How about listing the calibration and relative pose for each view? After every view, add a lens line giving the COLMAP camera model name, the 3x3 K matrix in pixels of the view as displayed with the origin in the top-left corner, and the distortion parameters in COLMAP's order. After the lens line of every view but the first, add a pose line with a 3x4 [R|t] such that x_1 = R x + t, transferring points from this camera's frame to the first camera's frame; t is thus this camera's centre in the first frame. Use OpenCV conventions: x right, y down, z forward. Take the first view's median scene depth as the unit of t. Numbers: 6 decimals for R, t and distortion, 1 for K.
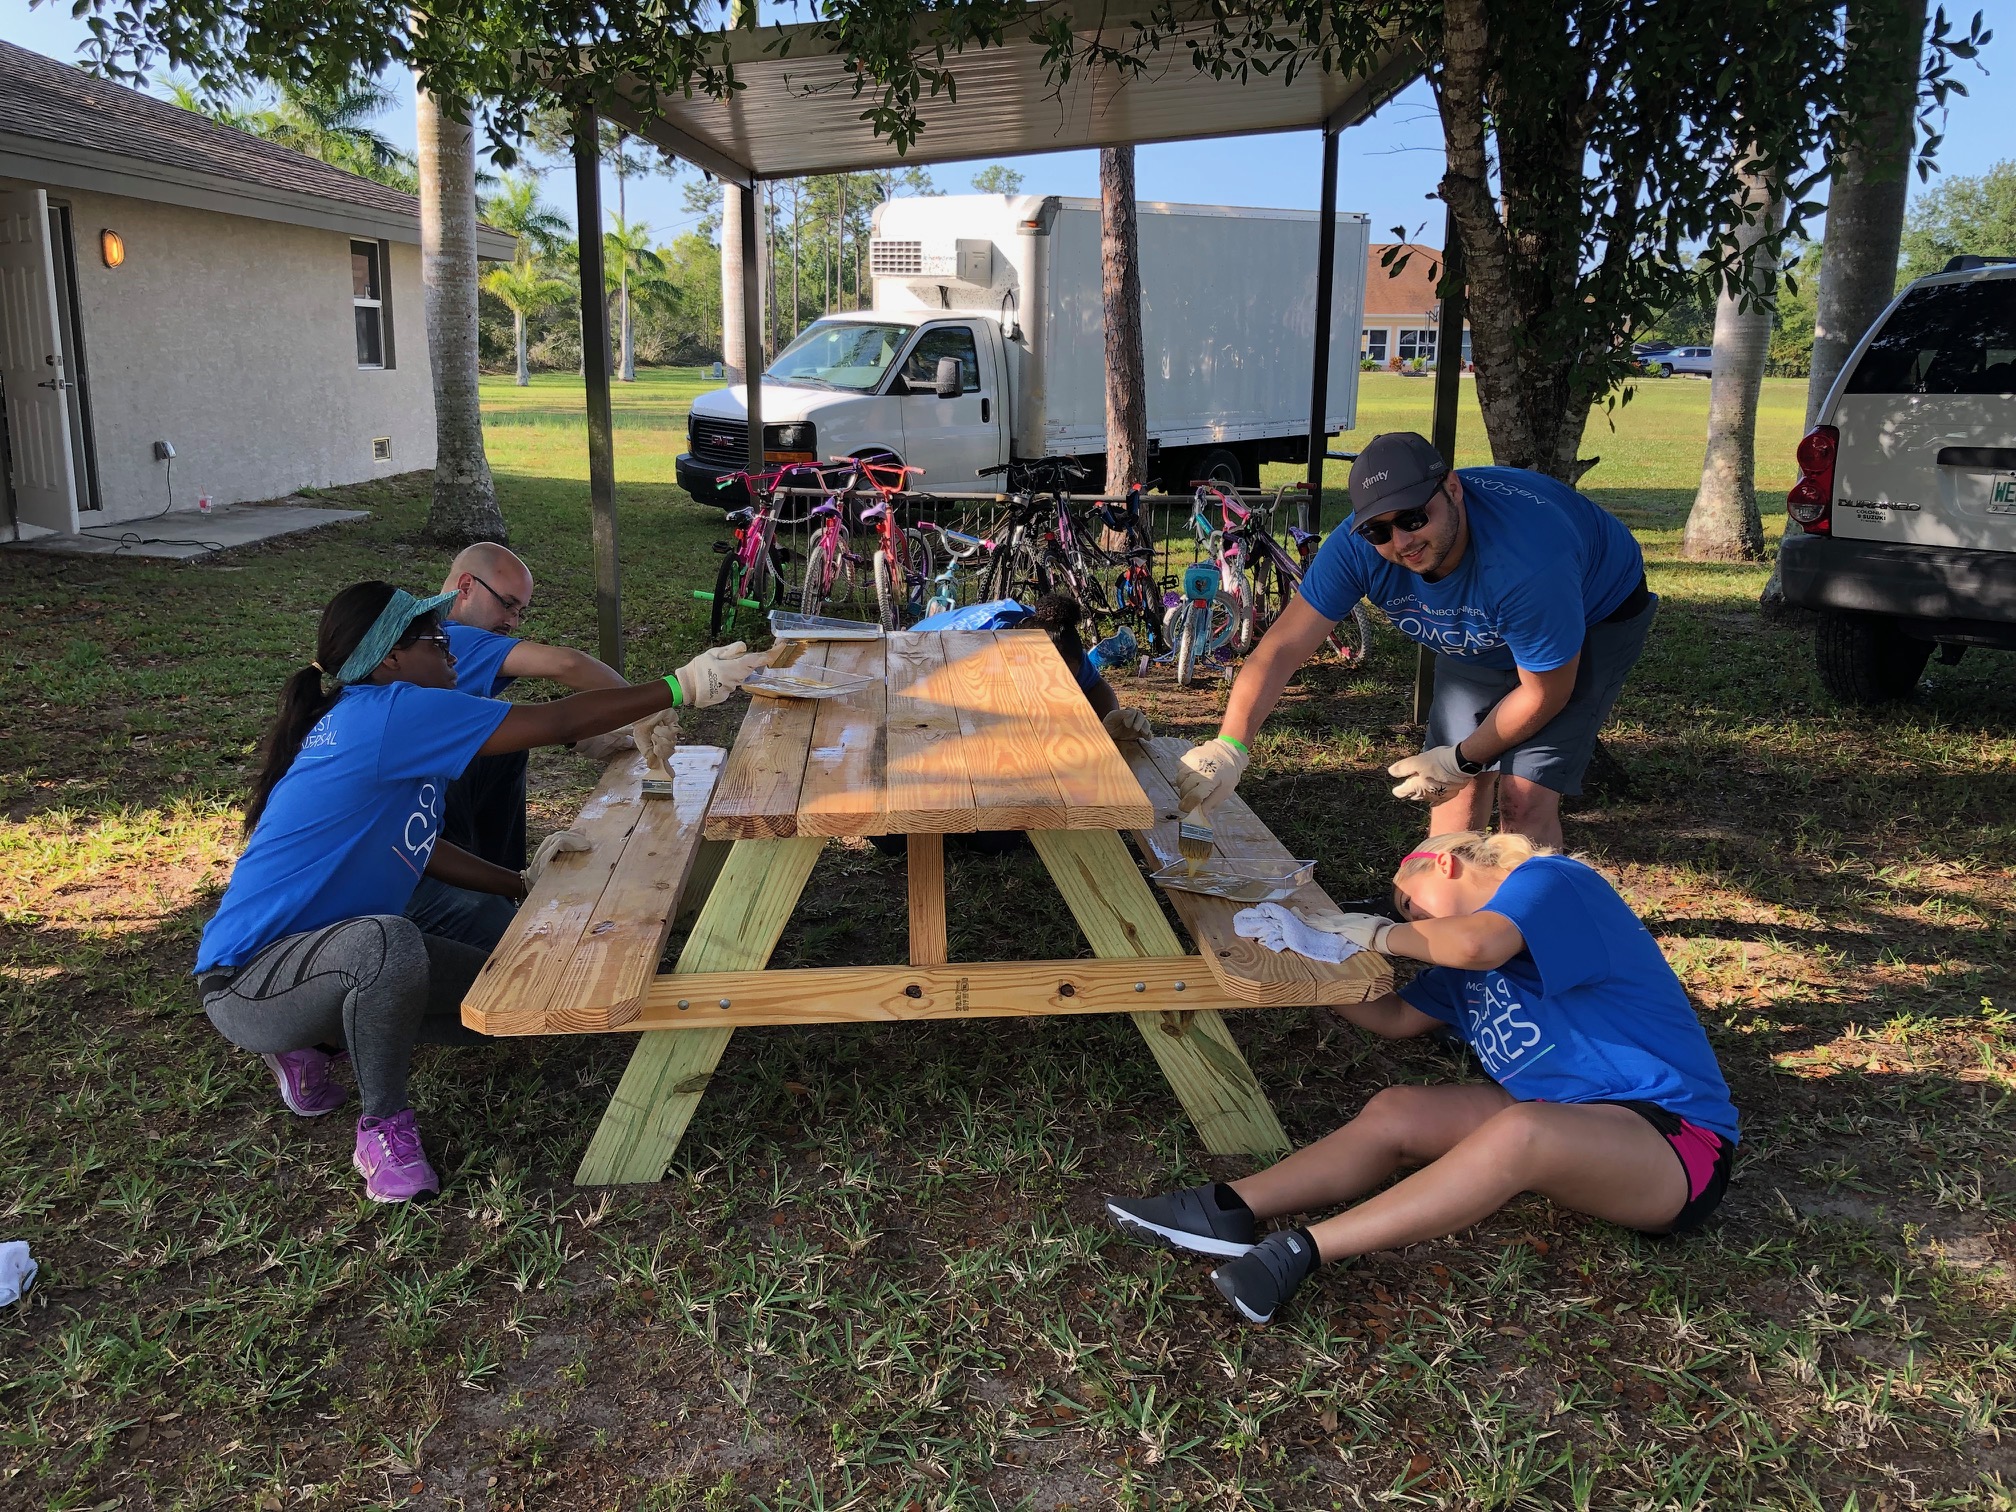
lens RADIAL K [[1711.1, 0, 1008.0], [0, 1711.1, 756.0], [0, 0, 1]] dist [0.027225, -0.007931]
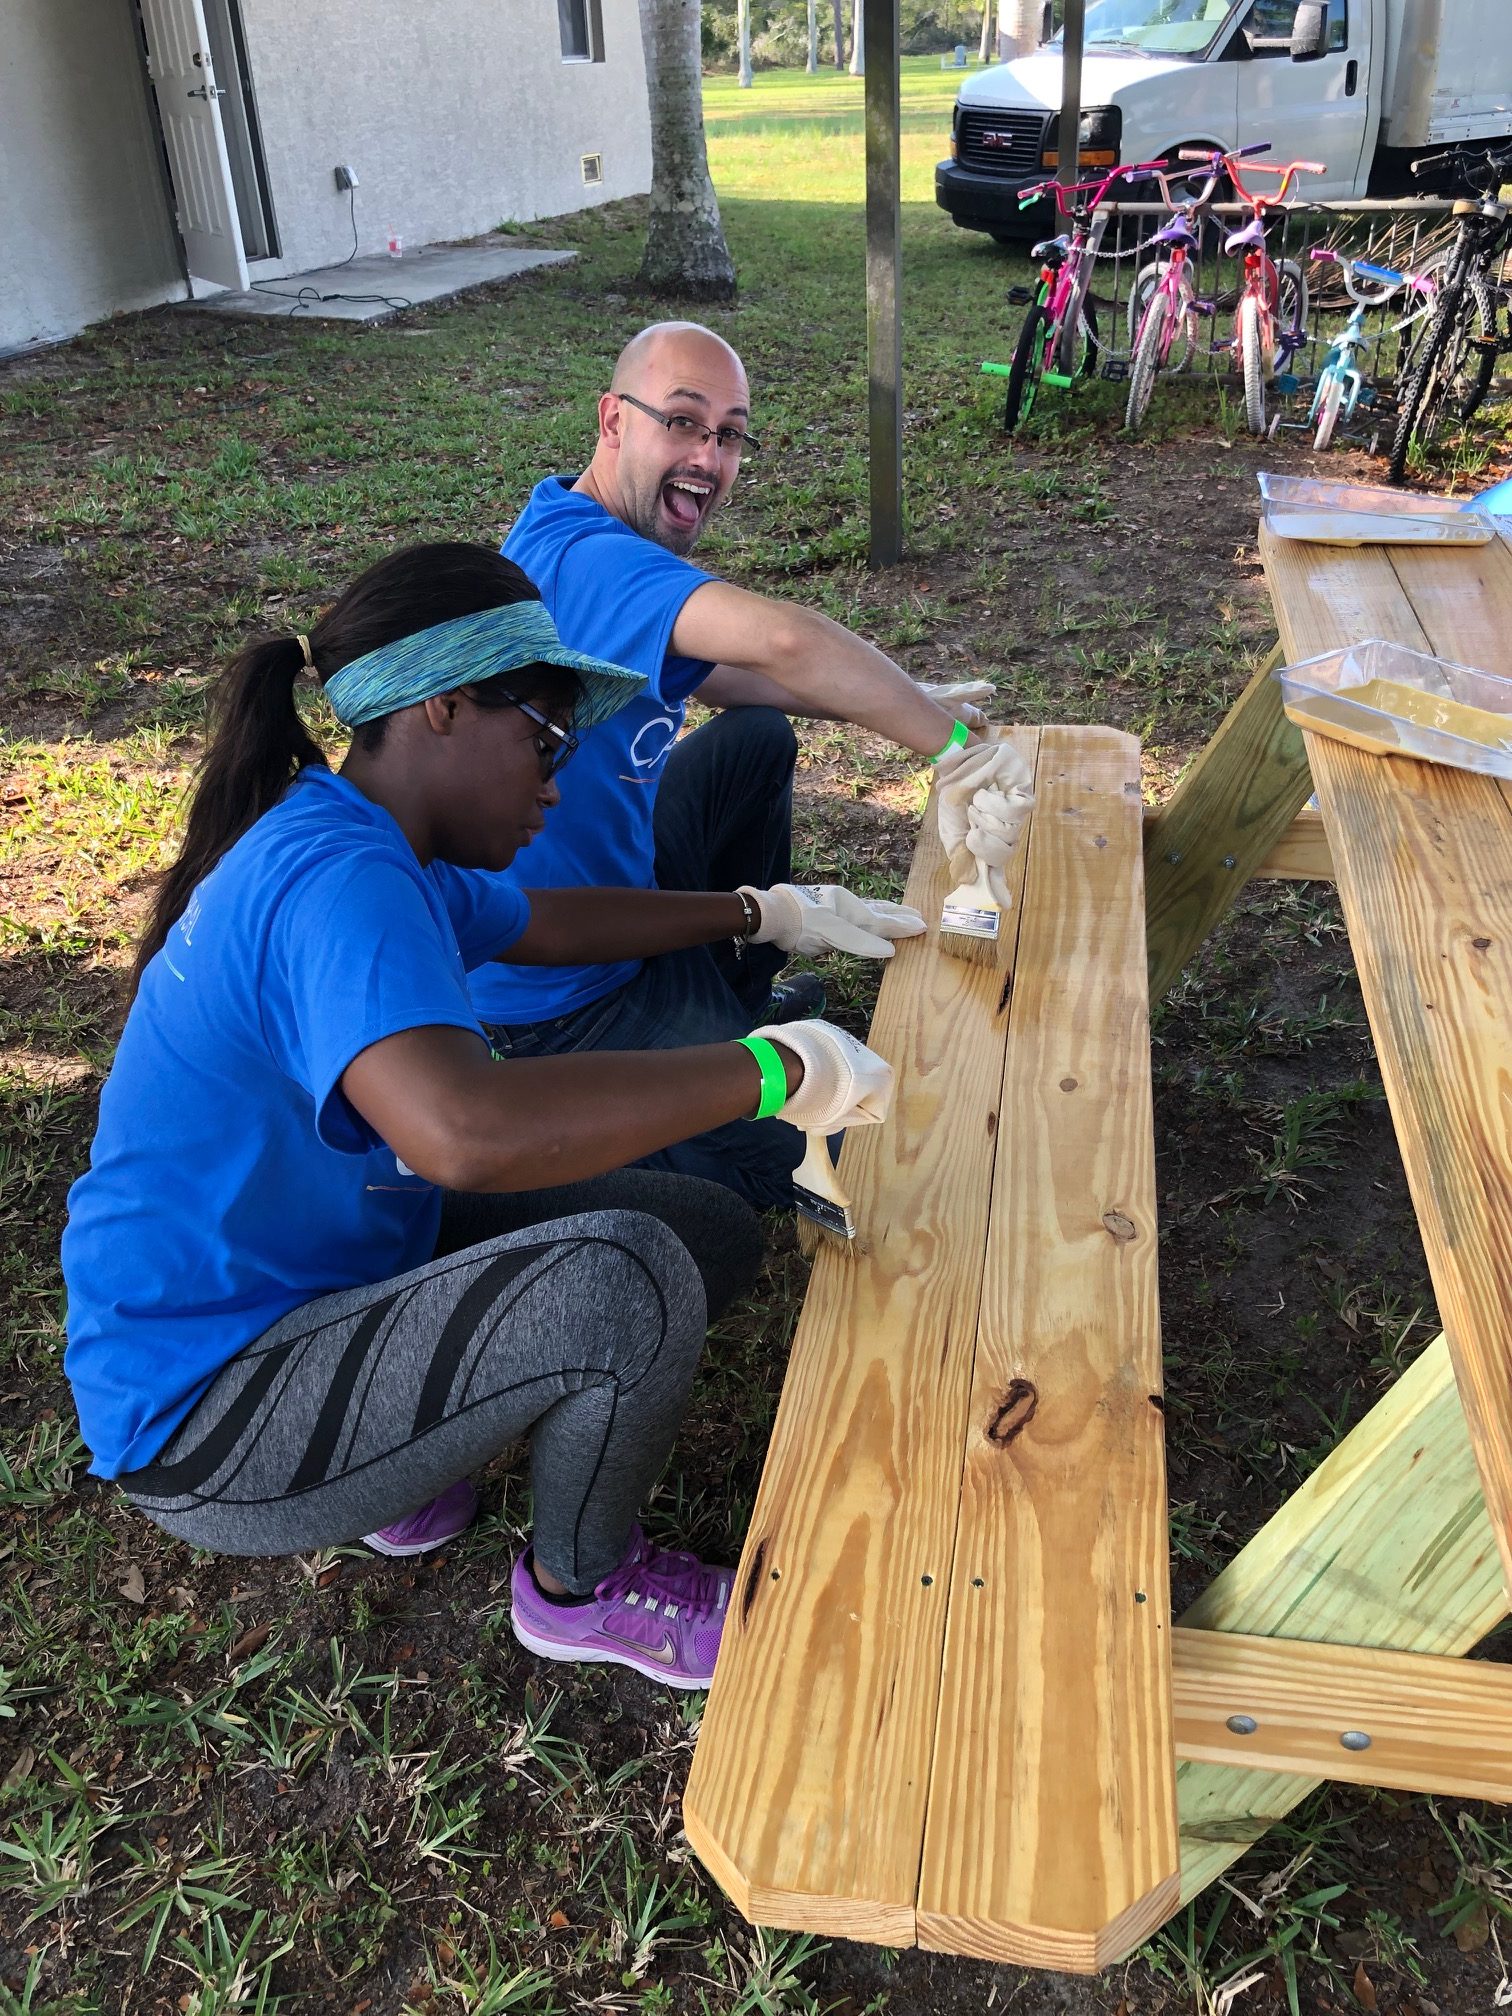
lens RADIAL K [[1711.1, 0, 801.8], [0, 1711.1, 1007.2], [0, 0, 1]] dist [0.027225, -0.007931]
pose [[0.970440, 0.075754, -0.229147, -0.058300], [-0.008856, 0.960000, 0.279860, -0.030871], [0.241182, -0.269558, 0.932293, 0.186930]]
